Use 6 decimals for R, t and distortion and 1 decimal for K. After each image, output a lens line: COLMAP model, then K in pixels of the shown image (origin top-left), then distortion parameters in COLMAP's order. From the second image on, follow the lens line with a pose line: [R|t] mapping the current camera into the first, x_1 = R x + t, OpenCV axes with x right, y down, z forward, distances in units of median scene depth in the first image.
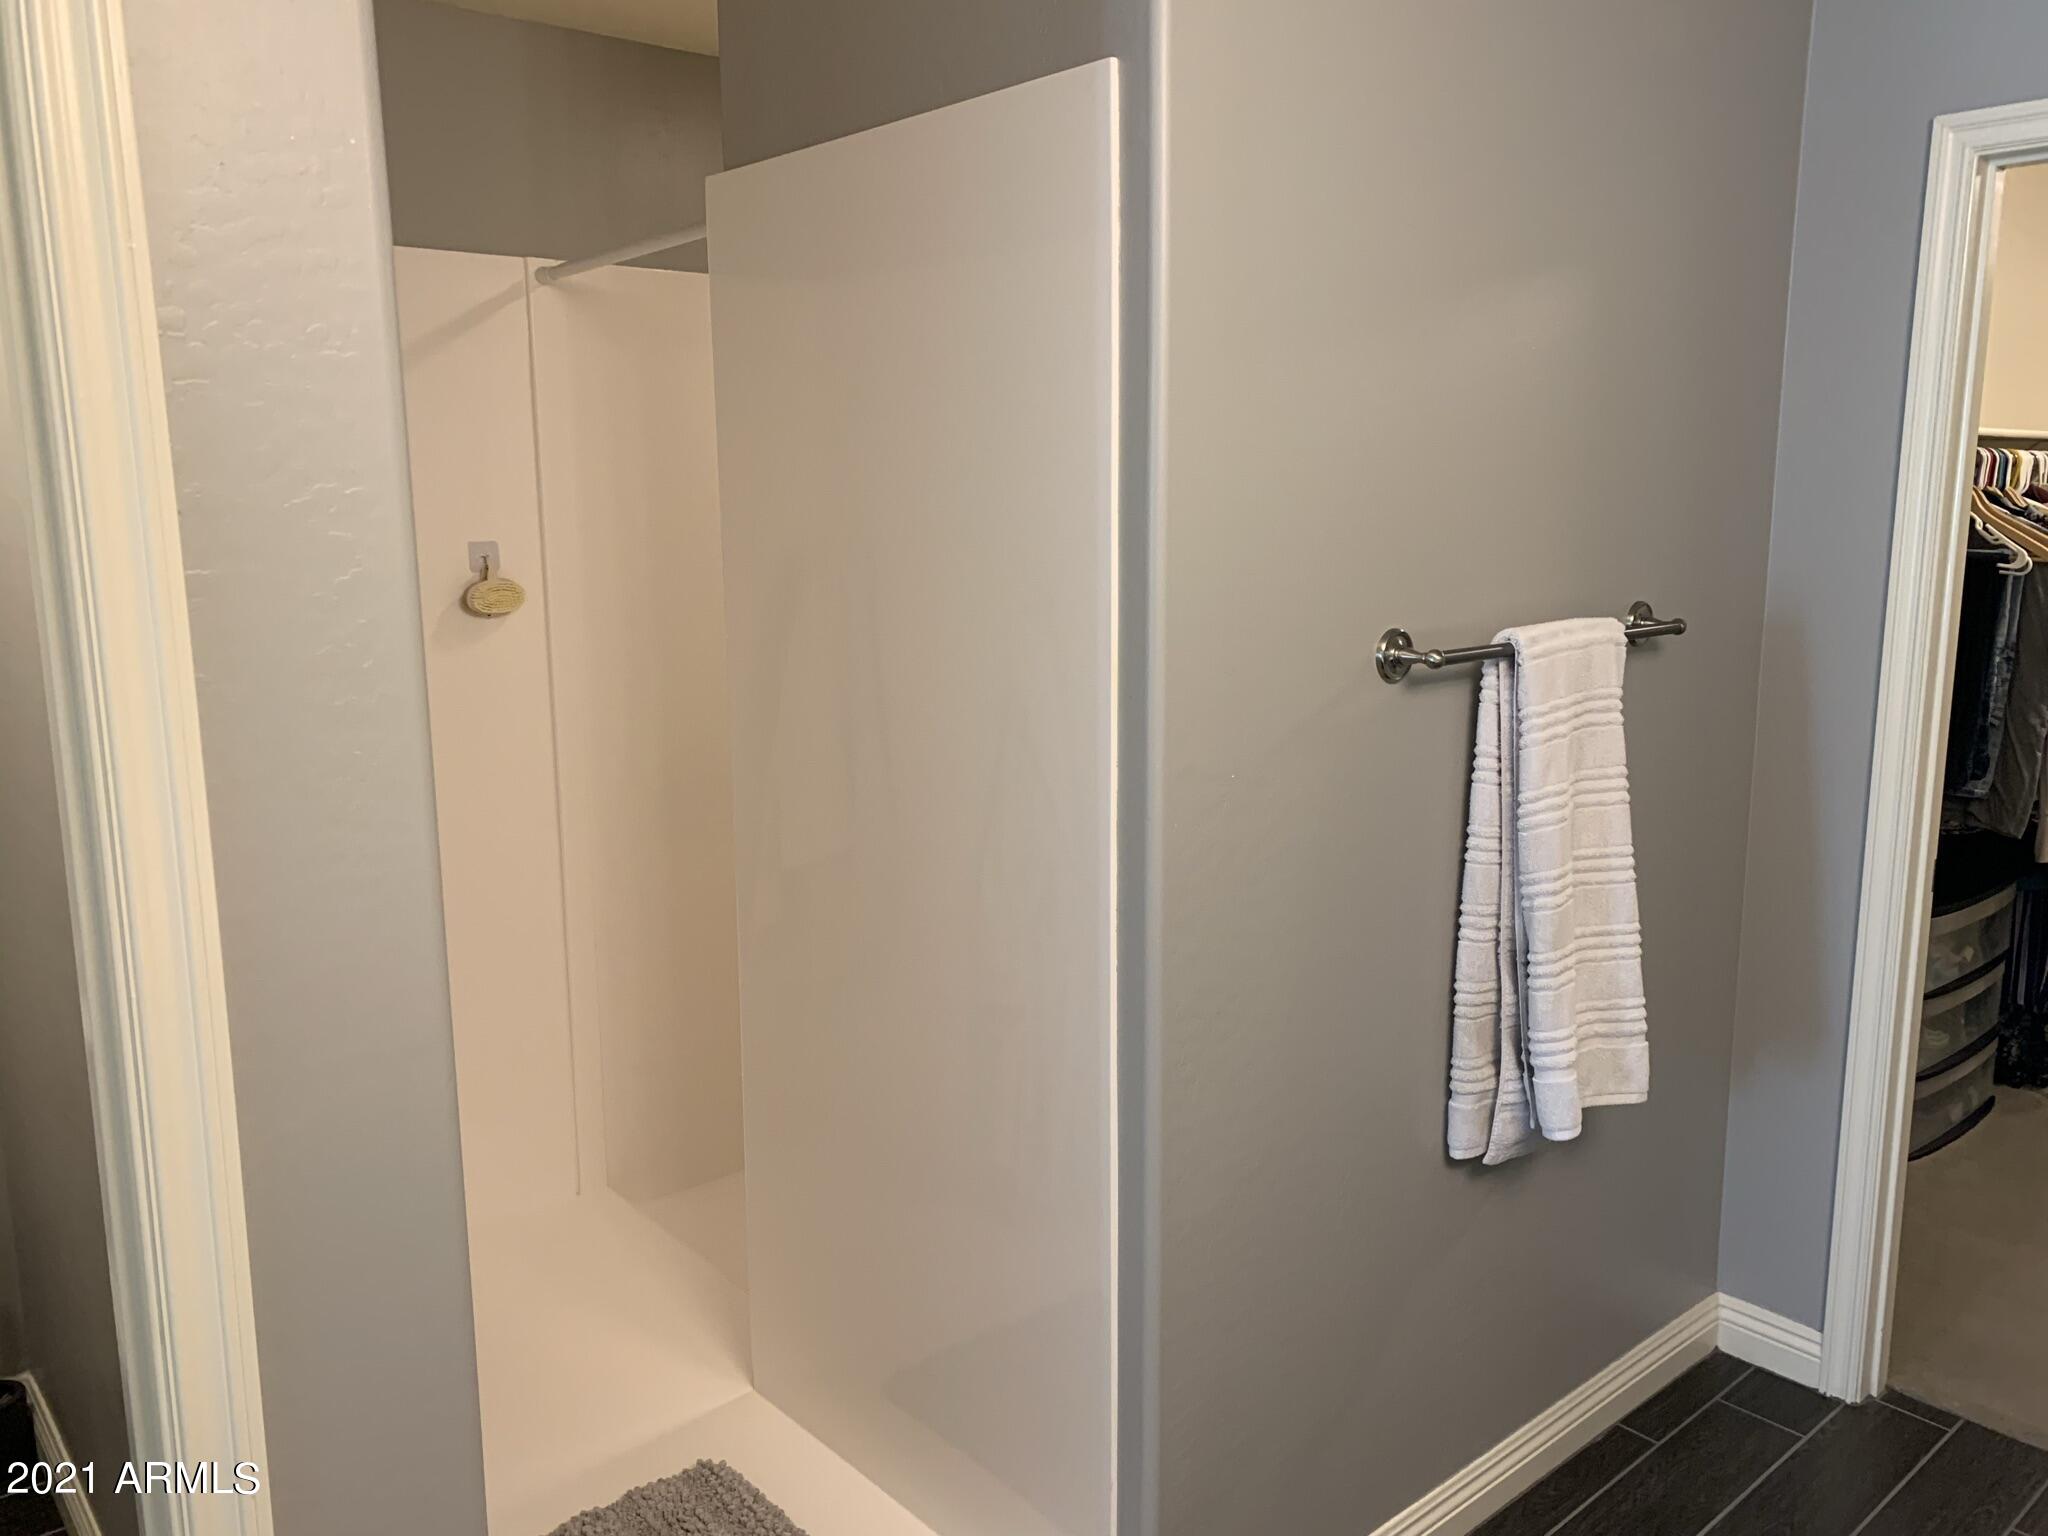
lens RADIAL K [[1564.7, 0, 1049.7], [0, 1564.7, 753.2], [0, 0, 1]] dist [0.041704, -0.056025]
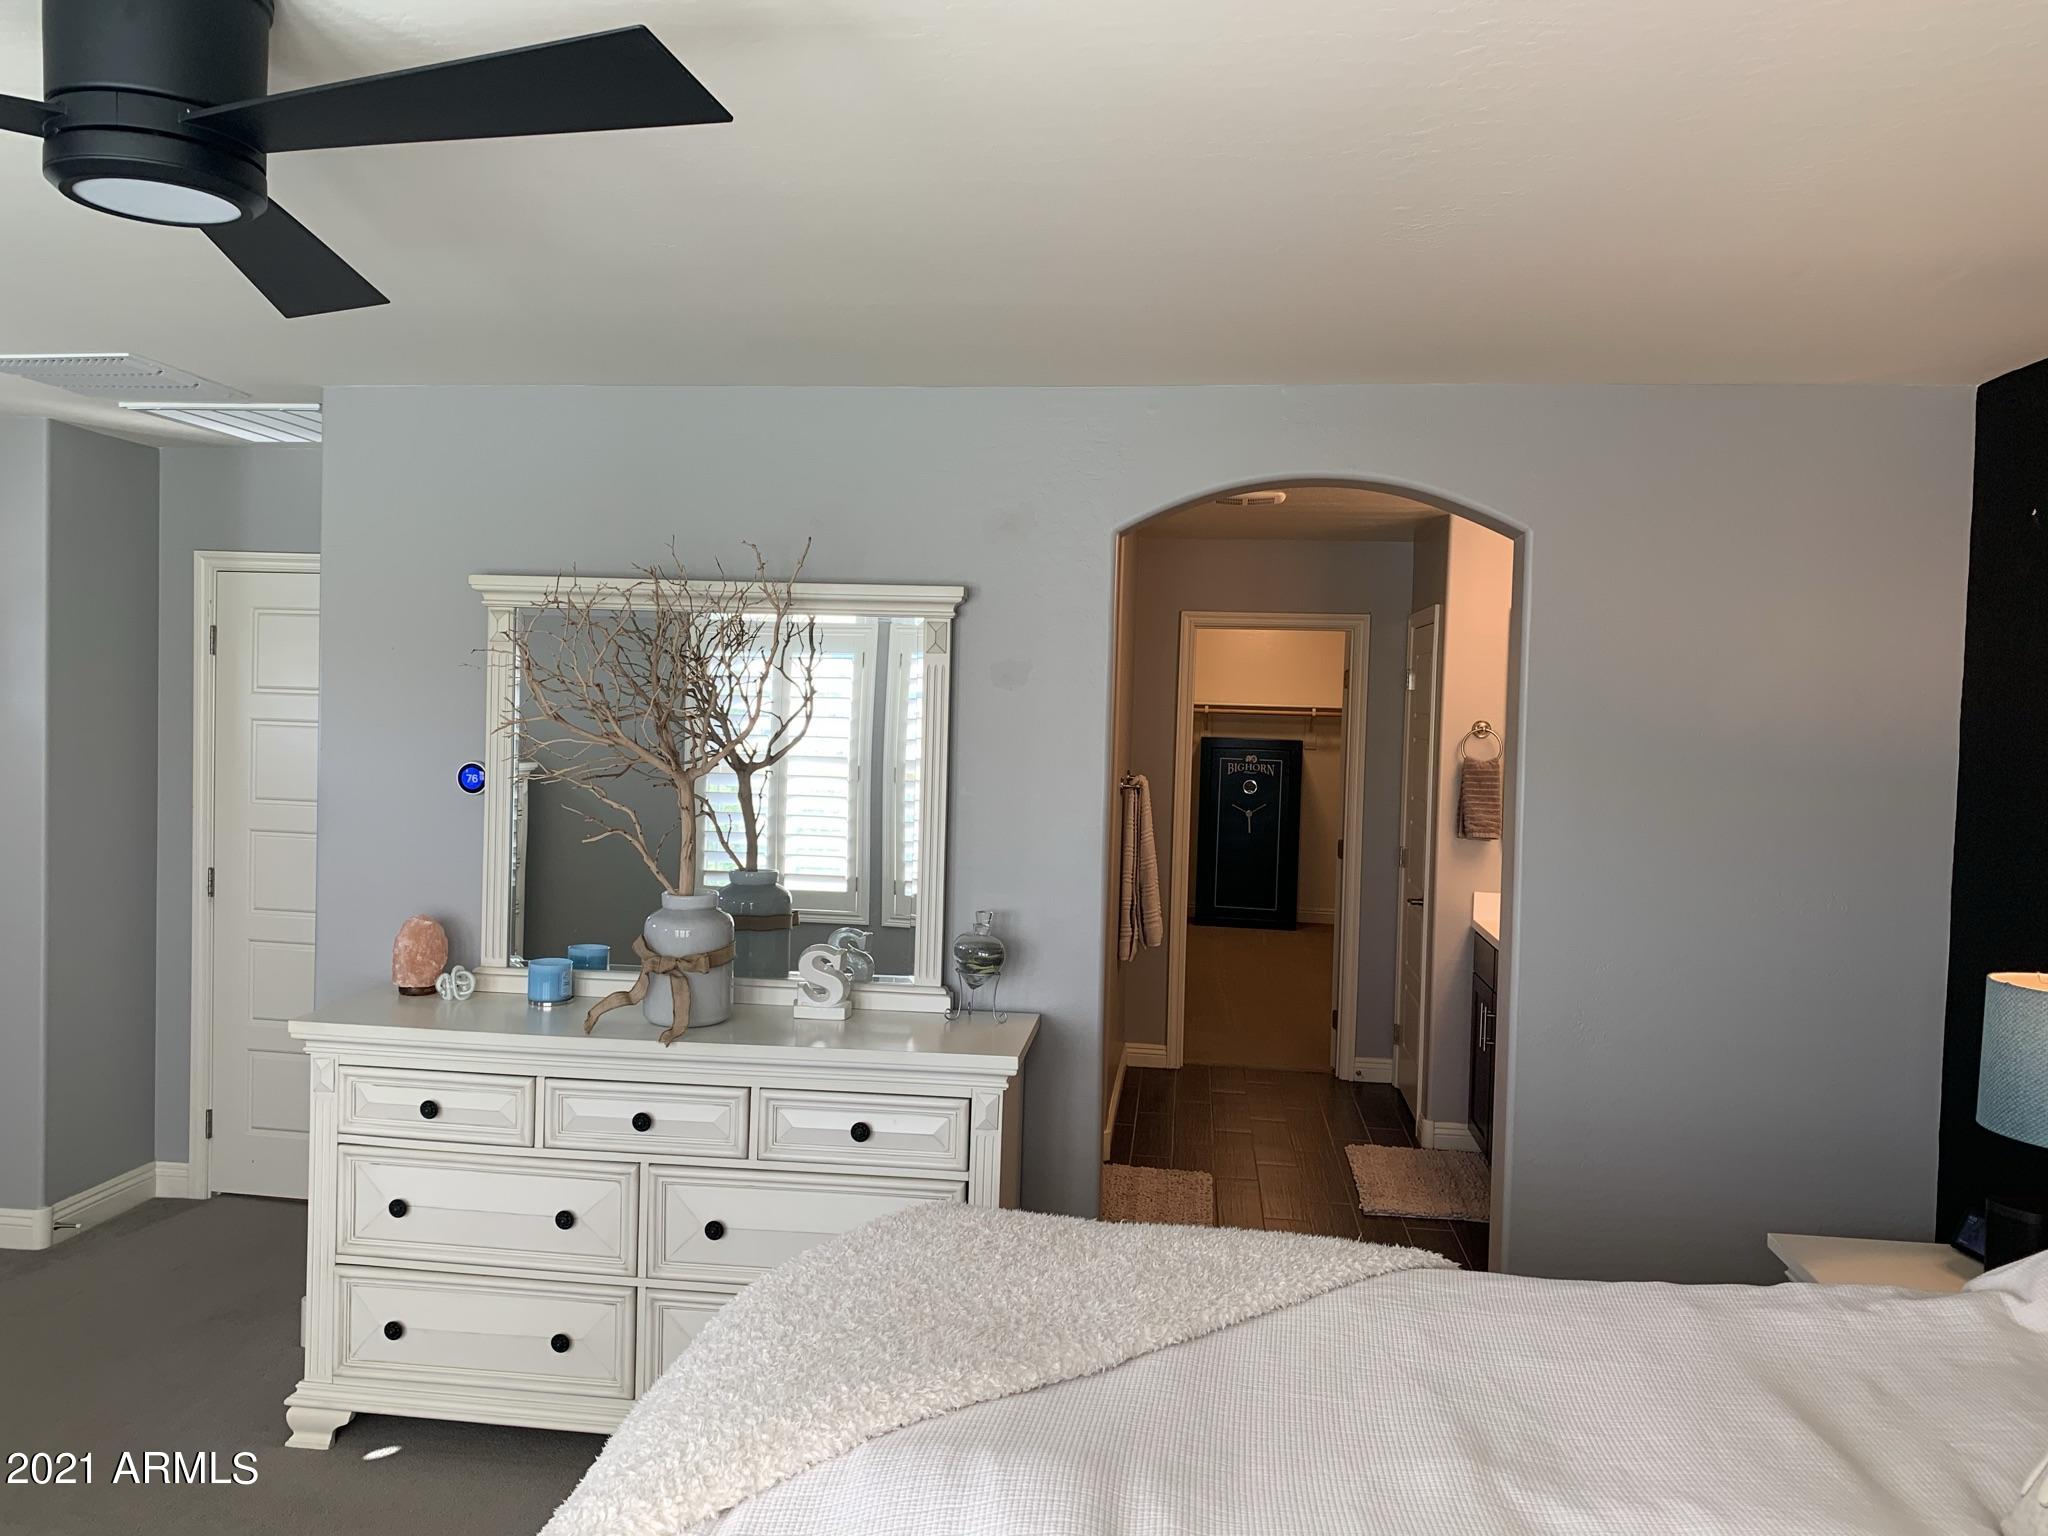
lens RADIAL K [[1565.9, 0, 980.8], [0, 1565.9, 747.7], [0, 0, 1]] dist [0.013350, -0.007765]
pose [[0.760333, 0.000743, 0.649534, -1.108610], [0.080203, 0.992239, -0.095018, 0.072696], [-0.644563, 0.124340, 0.754372, -0.645995]]
